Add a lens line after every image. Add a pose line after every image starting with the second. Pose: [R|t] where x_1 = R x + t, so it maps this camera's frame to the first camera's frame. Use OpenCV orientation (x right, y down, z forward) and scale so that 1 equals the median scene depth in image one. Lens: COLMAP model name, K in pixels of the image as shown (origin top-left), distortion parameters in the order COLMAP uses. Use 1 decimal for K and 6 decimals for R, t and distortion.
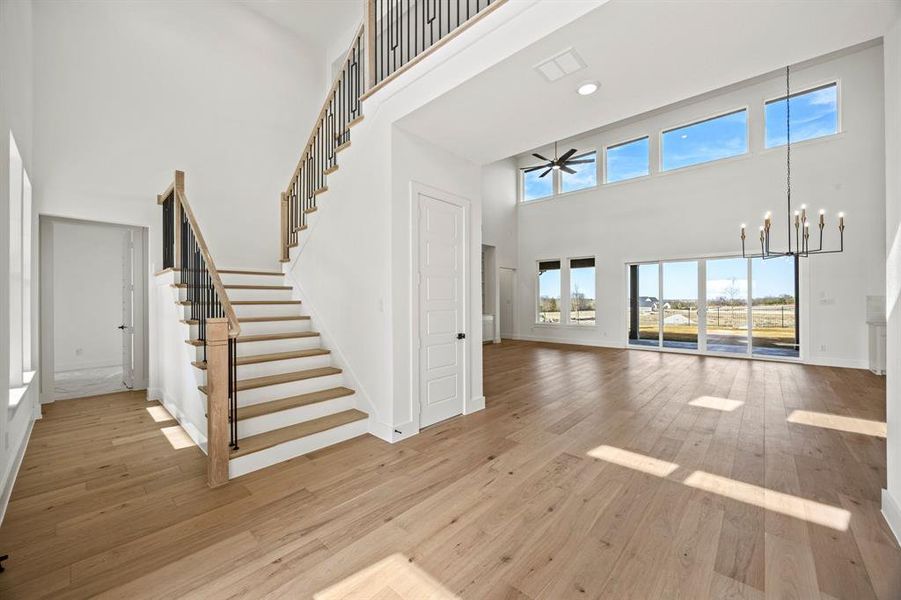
lens RADIAL K [[358.8, 0, 445.2], [0, 358.8, 297.9], [0, 0, 1]] dist [0.016612, 0.000138]
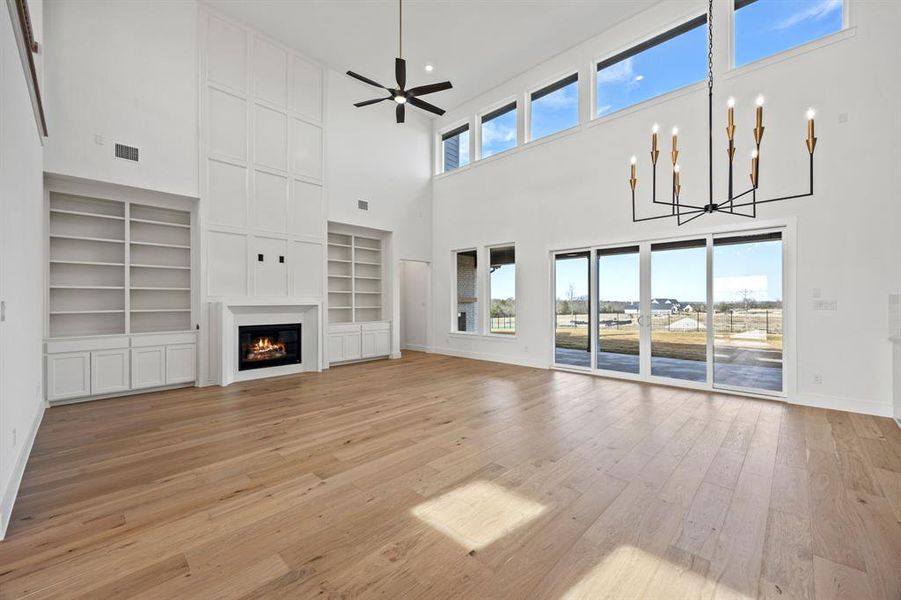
lens RADIAL K [[358.8, 0, 455.5], [0, 358.8, 302.2], [0, 0, 1]] dist [0.016612, 0.000138]
pose [[0.999177, 0.000539, -0.040566, 0.326666], [-0.000283, 0.999980, 0.006327, 0.001523], [0.040568, -0.006311, 0.999157, 0.261165]]
